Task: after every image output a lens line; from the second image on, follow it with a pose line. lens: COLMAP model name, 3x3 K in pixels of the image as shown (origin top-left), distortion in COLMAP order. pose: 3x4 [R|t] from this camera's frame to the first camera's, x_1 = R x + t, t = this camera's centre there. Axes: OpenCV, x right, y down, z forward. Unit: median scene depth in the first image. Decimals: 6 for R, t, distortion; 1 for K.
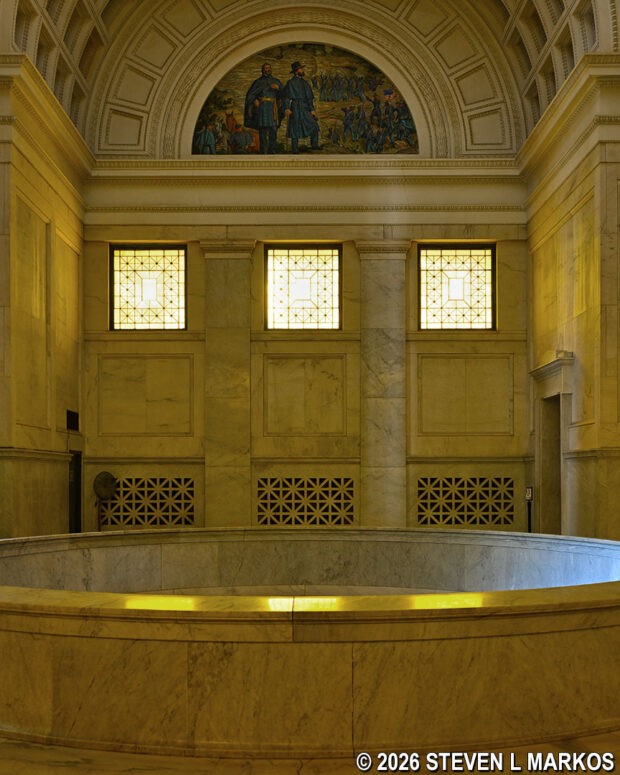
lens RADIAL K [[896.6, 0, 310.3], [0, 896.6, 474.1], [0, 0, 1]] dist [0.014610, 0.021780]
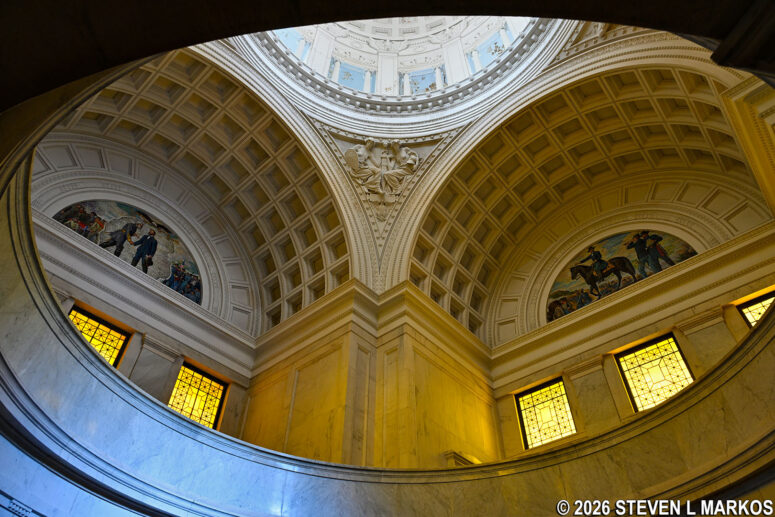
lens RADIAL K [[505.4, 0, 387.5], [0, 505.4, 258.5], [0, 0, 1]] dist [-0.005298, -0.000897]
pose [[0.749672, -0.470659, -0.465266, 0.121556], [-0.002542, 0.700968, -0.713188, 0.184160], [0.661805, 0.535840, 0.524300, 0.303322]]
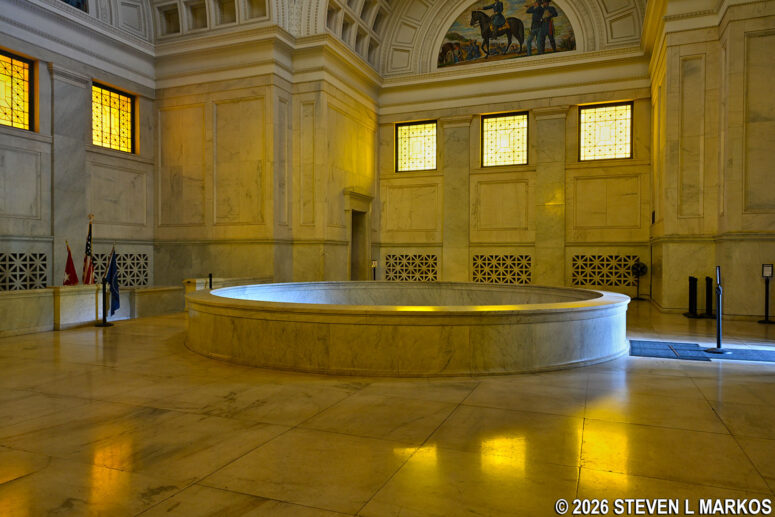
lens RADIAL K [[536.5, 0, 387.5], [0, 536.5, 258.5], [0, 0, 1]] dist [0.006526, -0.000020]
pose [[0.927438, 0.005960, -0.373929, 0.170520], [-0.001913, 0.999936, 0.011192, -0.000281], [0.373972, -0.009665, 0.927390, 0.000768]]
